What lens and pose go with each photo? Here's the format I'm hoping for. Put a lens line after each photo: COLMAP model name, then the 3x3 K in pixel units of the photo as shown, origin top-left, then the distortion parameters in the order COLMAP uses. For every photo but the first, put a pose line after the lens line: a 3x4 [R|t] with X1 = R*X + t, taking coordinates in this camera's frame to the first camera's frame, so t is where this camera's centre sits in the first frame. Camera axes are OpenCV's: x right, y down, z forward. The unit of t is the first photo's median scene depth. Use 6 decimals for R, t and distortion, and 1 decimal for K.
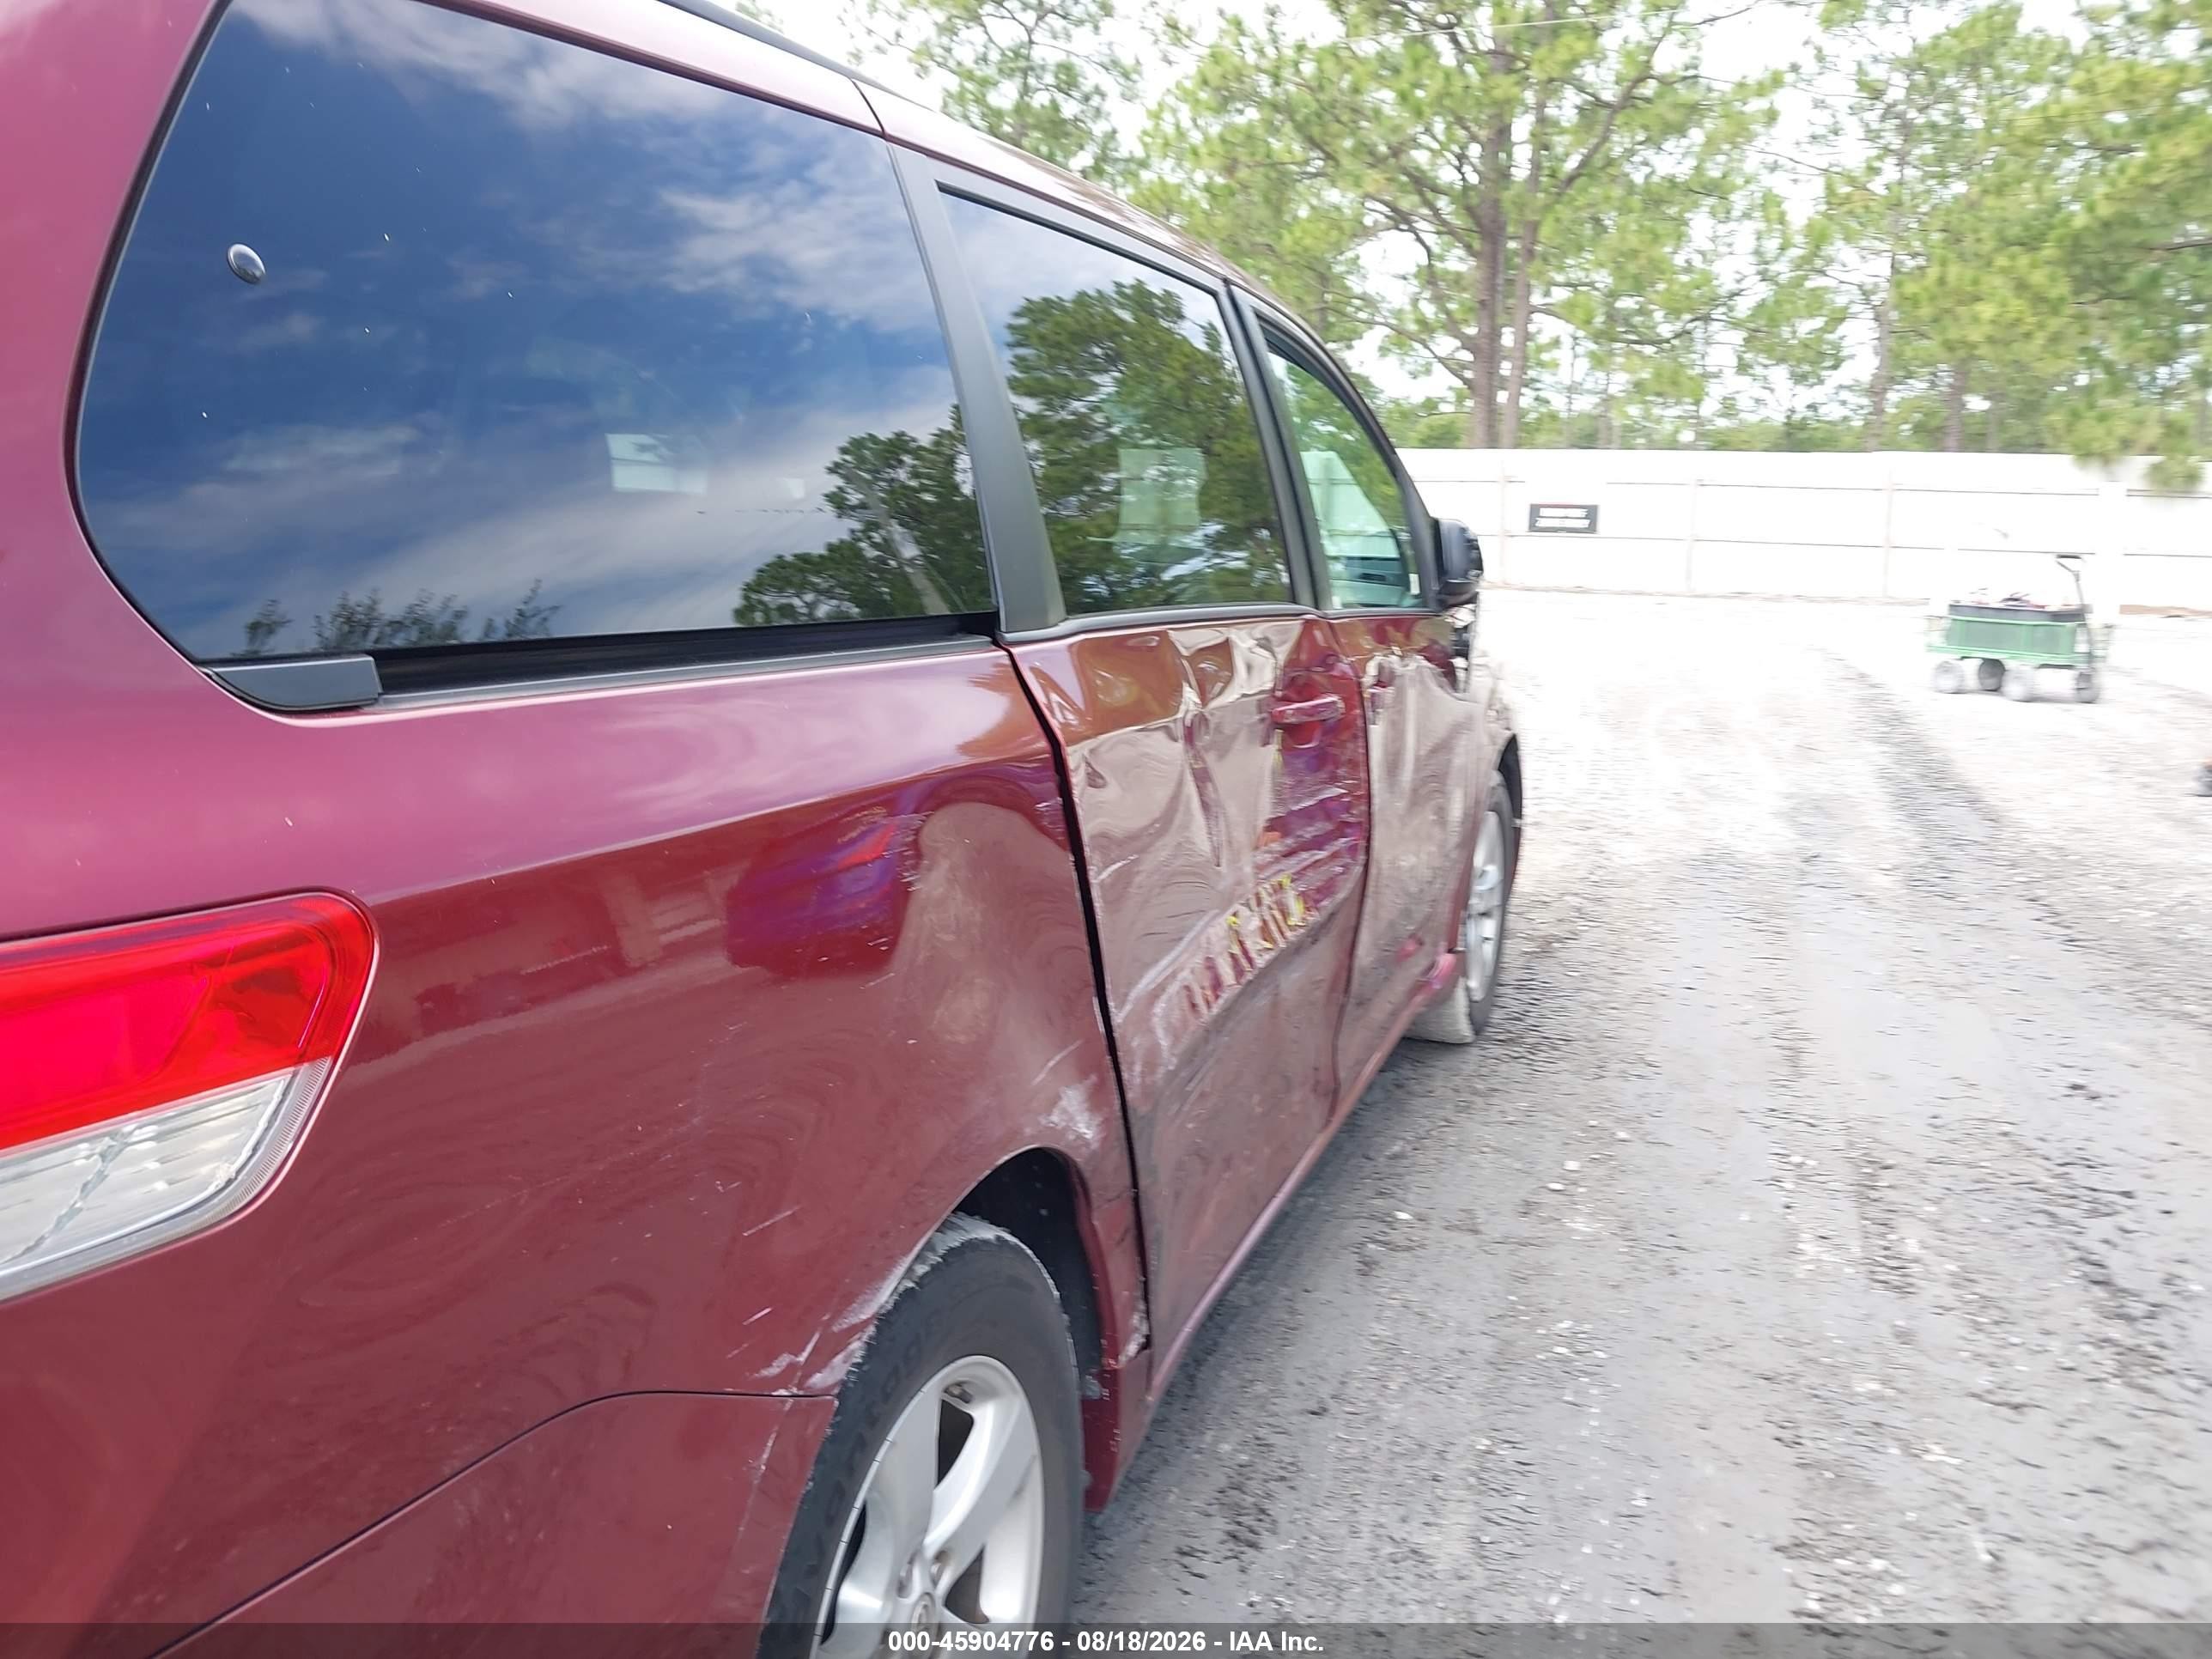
lens RADIAL K [[1756.6, 0, 1071.0], [0, 1756.6, 828.5], [0, 0, 1]] dist [-0.001213, -0.000848]
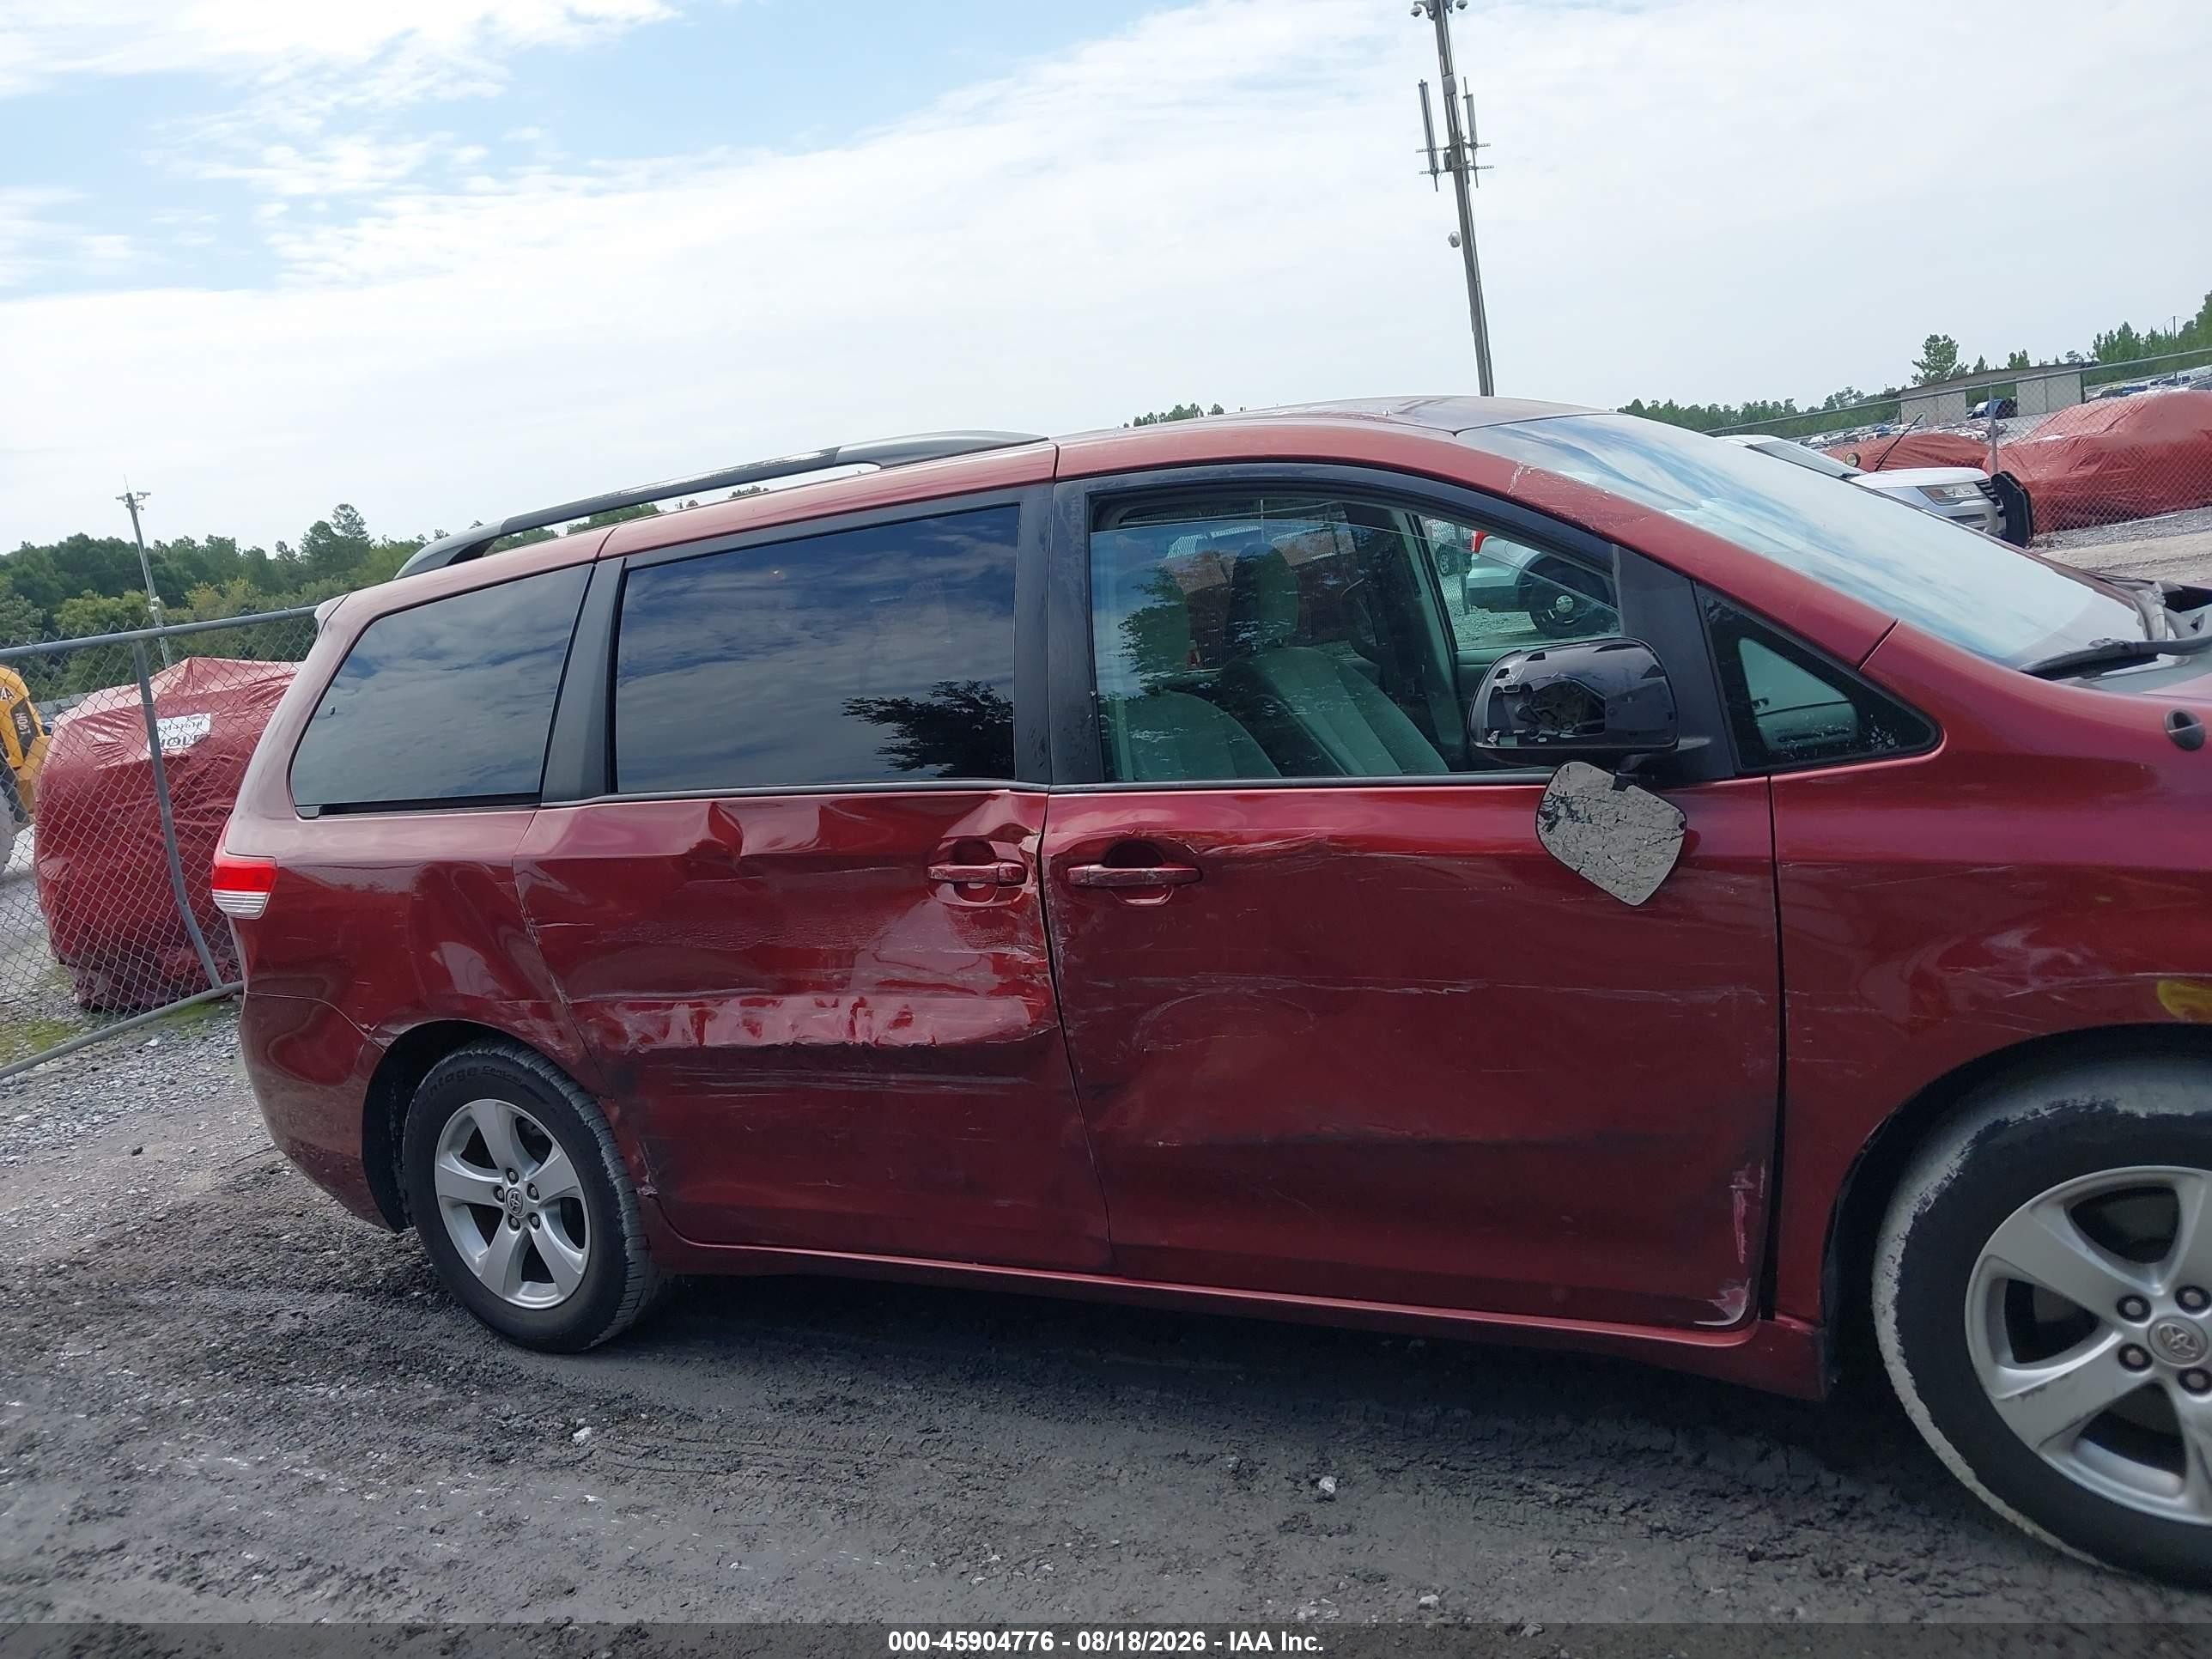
lens RADIAL K [[1740.0, 0, 1070.1], [0, 1740.0, 834.7], [0, 0, 1]] dist [0.036479, -0.046524]
pose [[-0.178045, 0.152924, -0.972067, 0.130387], [-0.040142, 0.985899, 0.162453, -0.030358], [0.983203, 0.067945, -0.169396, 0.135074]]
